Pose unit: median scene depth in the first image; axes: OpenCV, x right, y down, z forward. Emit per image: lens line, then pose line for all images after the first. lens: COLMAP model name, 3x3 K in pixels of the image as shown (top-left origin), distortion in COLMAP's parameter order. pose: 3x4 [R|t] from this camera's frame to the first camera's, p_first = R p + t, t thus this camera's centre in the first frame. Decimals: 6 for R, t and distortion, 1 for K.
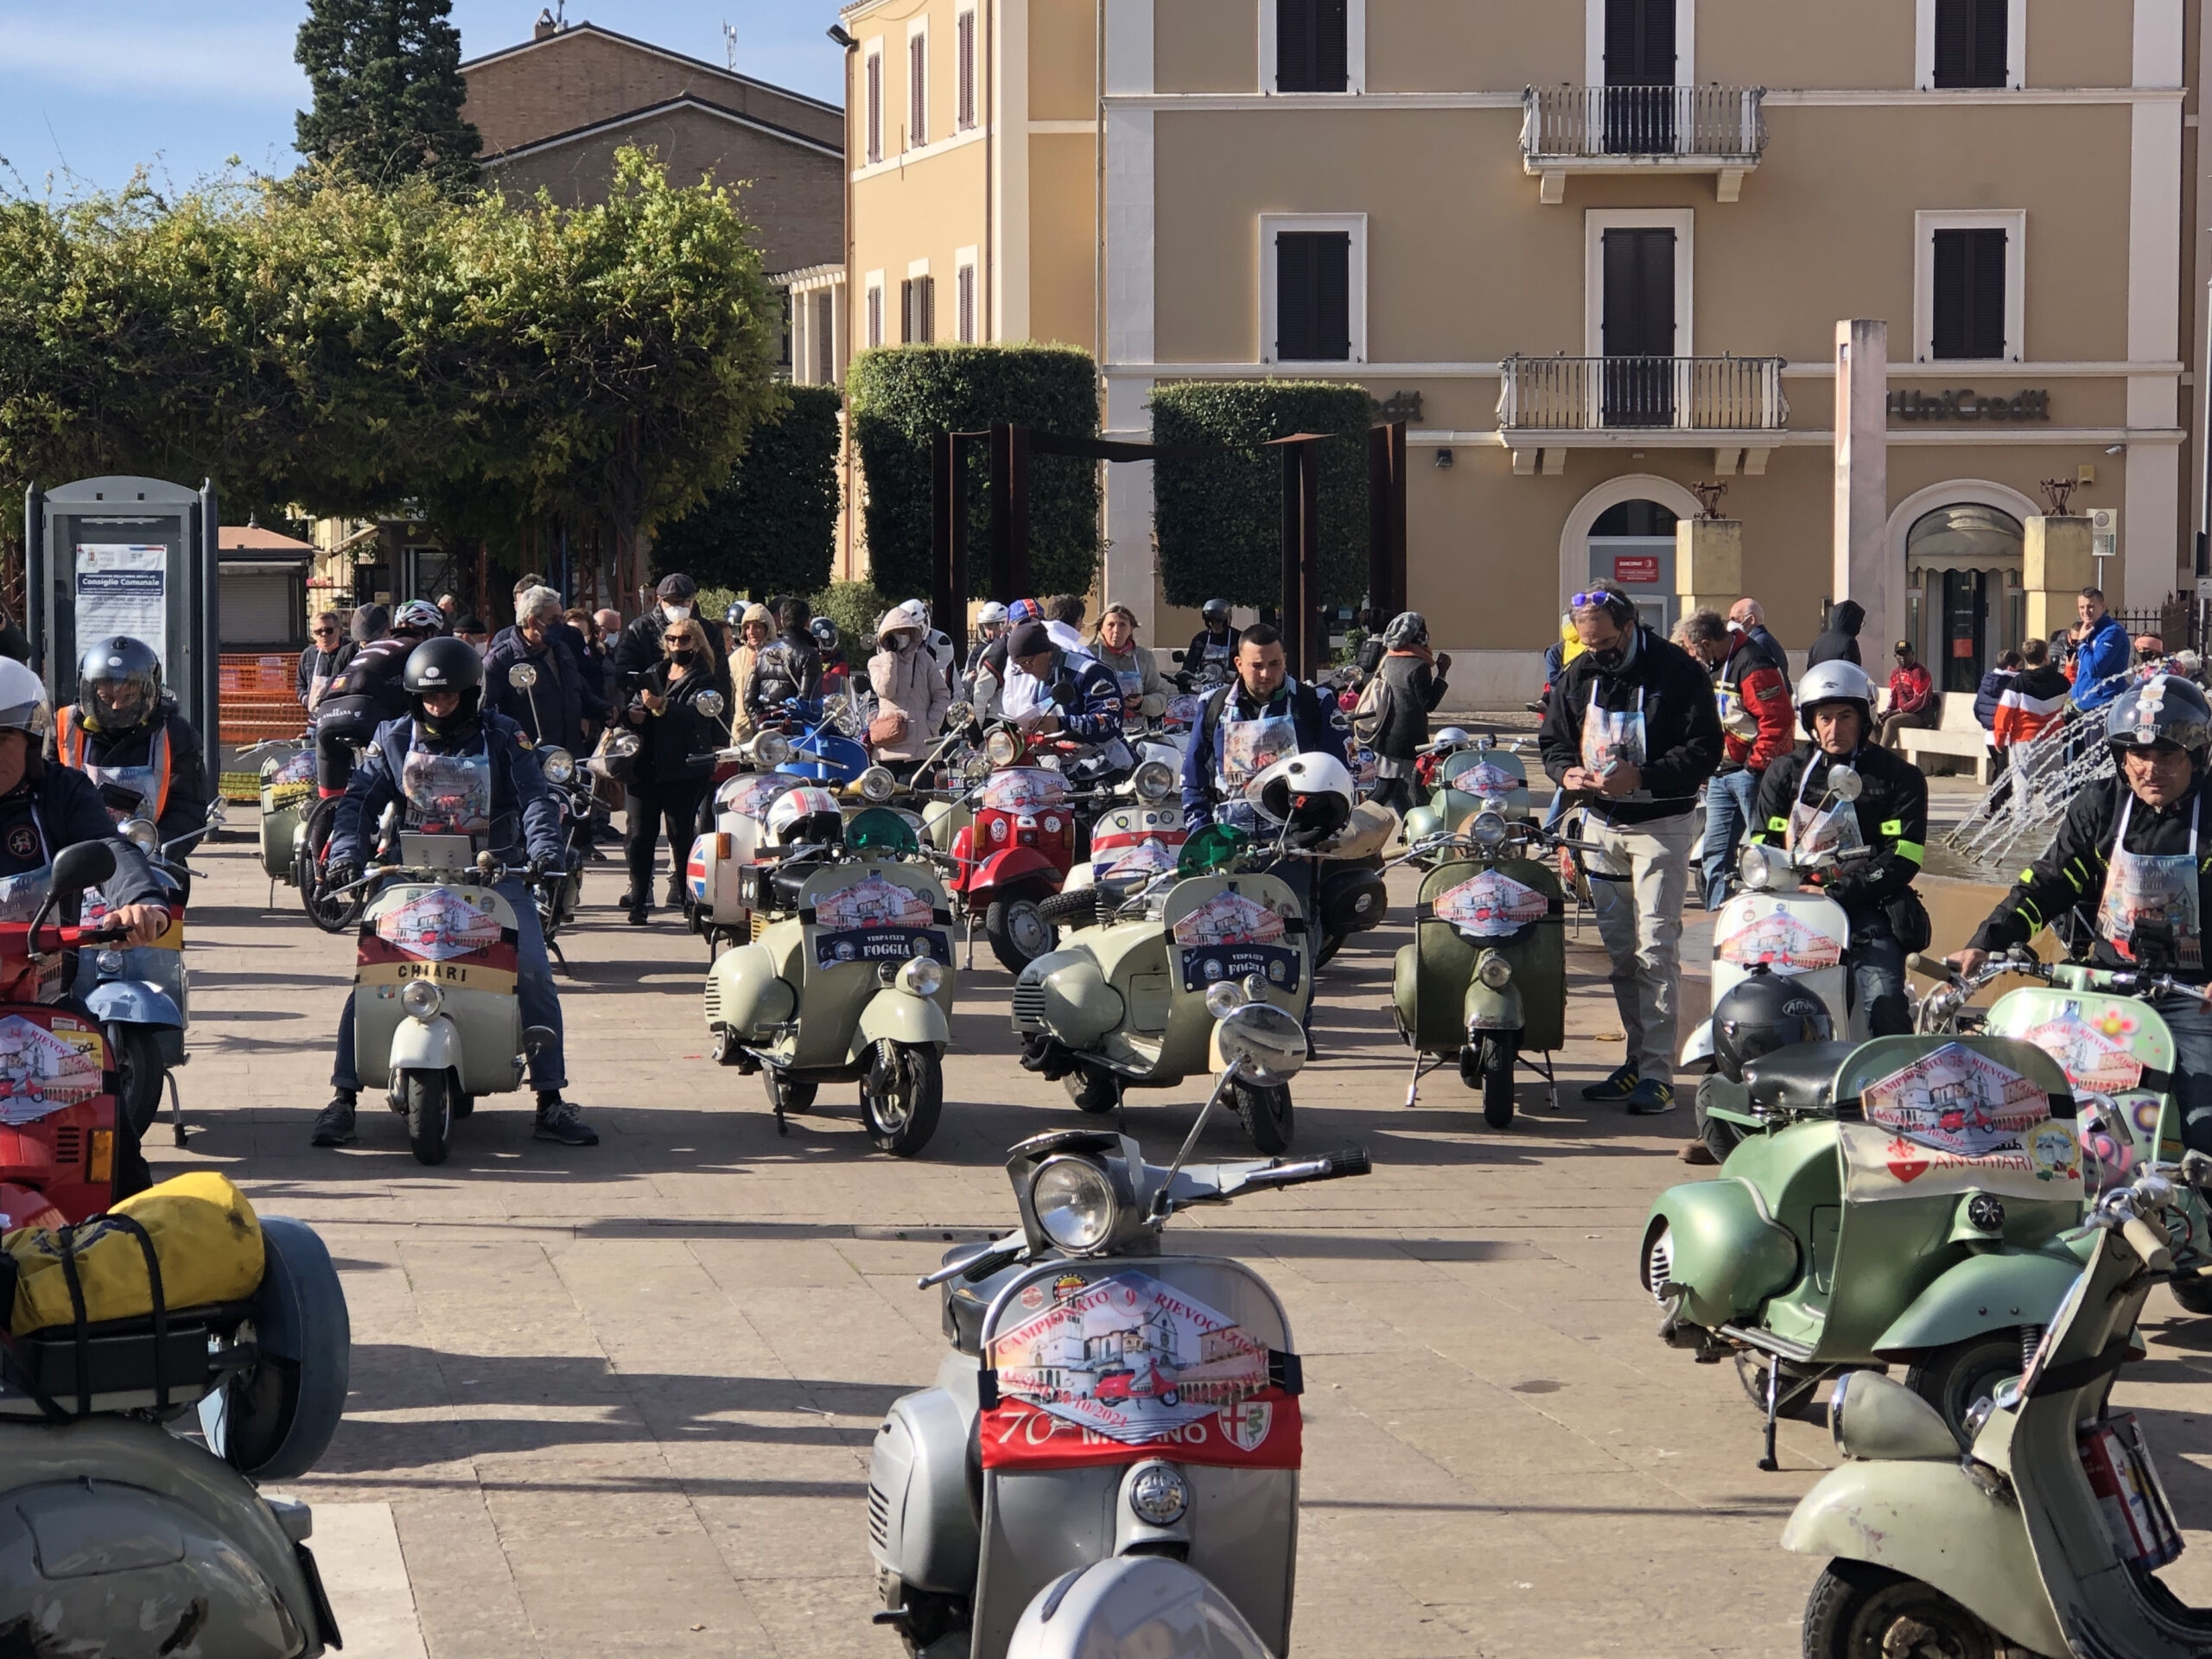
lens RADIAL K [[4674.6, 0, 1093.4], [0, 4674.6, 817.5], [0, 0, 1]] dist [-0.036603, 0.000000]
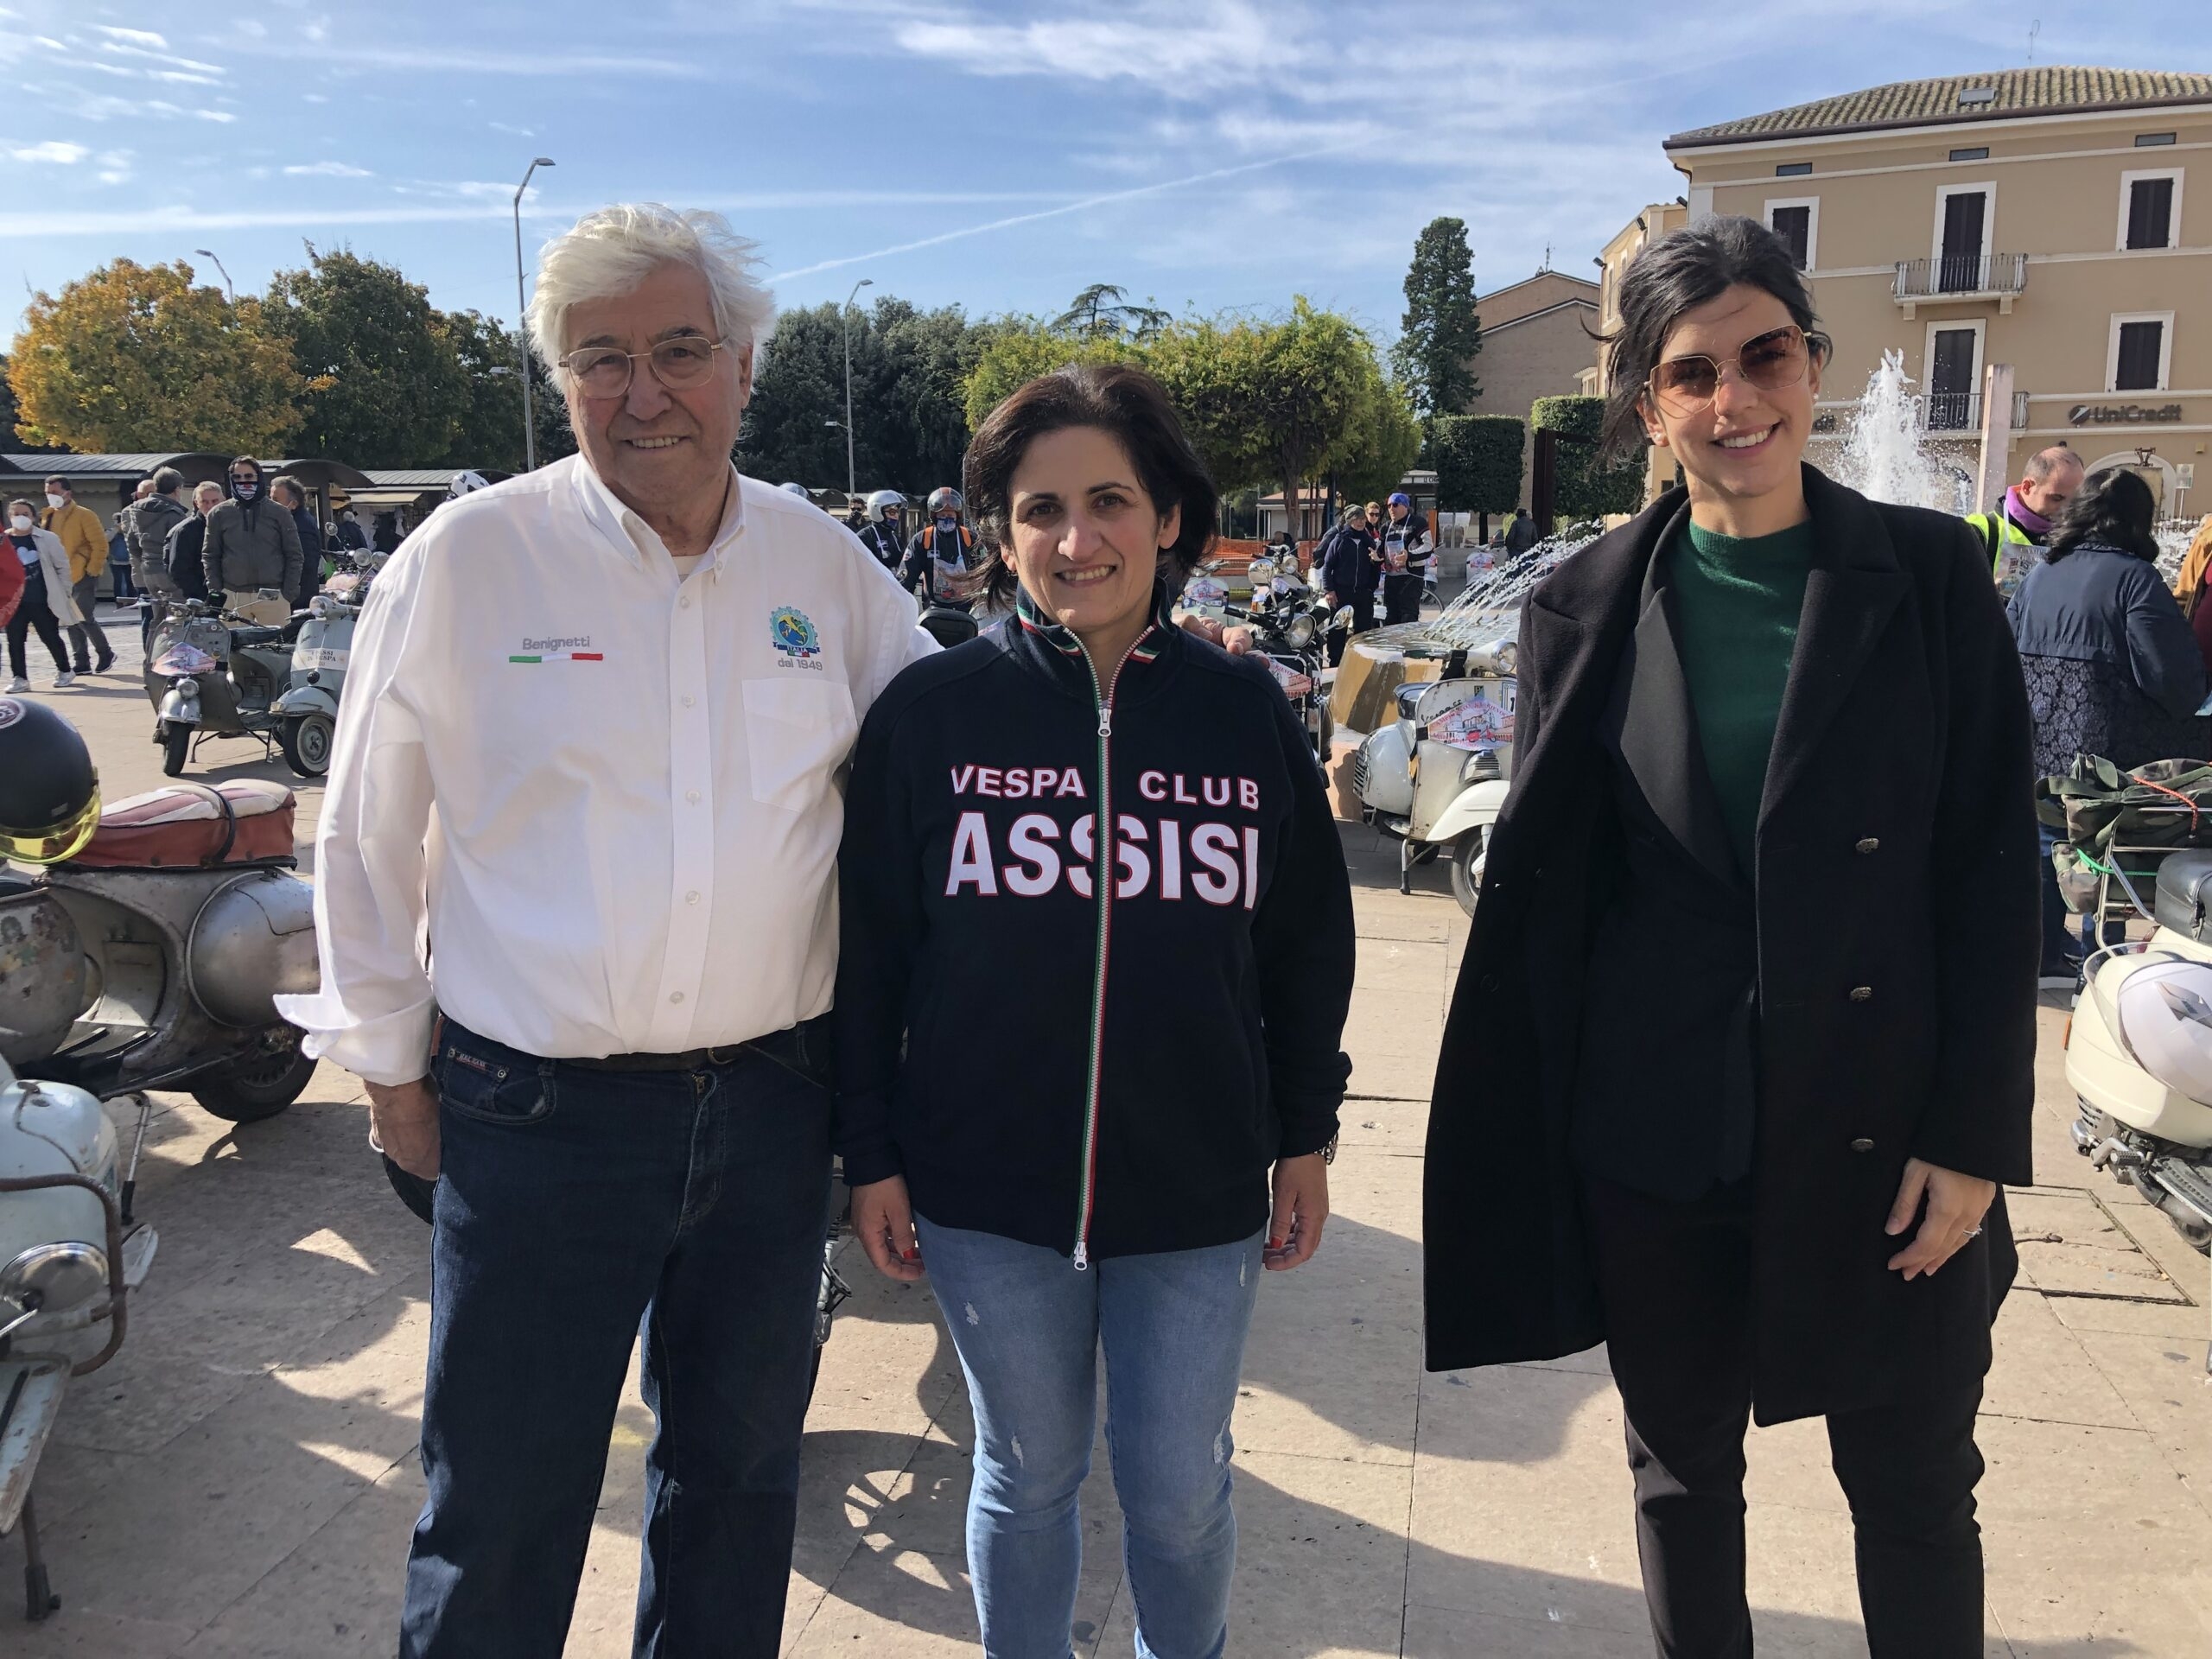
lens RADIAL K [[1803.8, 0, 1076.8], [0, 1803.8, 803.8], [0, 0, 1]] dist [0.025767, -0.014204]
pose [[0.915083, 0.060670, -0.398675, 0.103029], [-0.018184, 0.993820, 0.109501, 0.000062], [0.402855, -0.092952, 0.910532, 0.110658]]
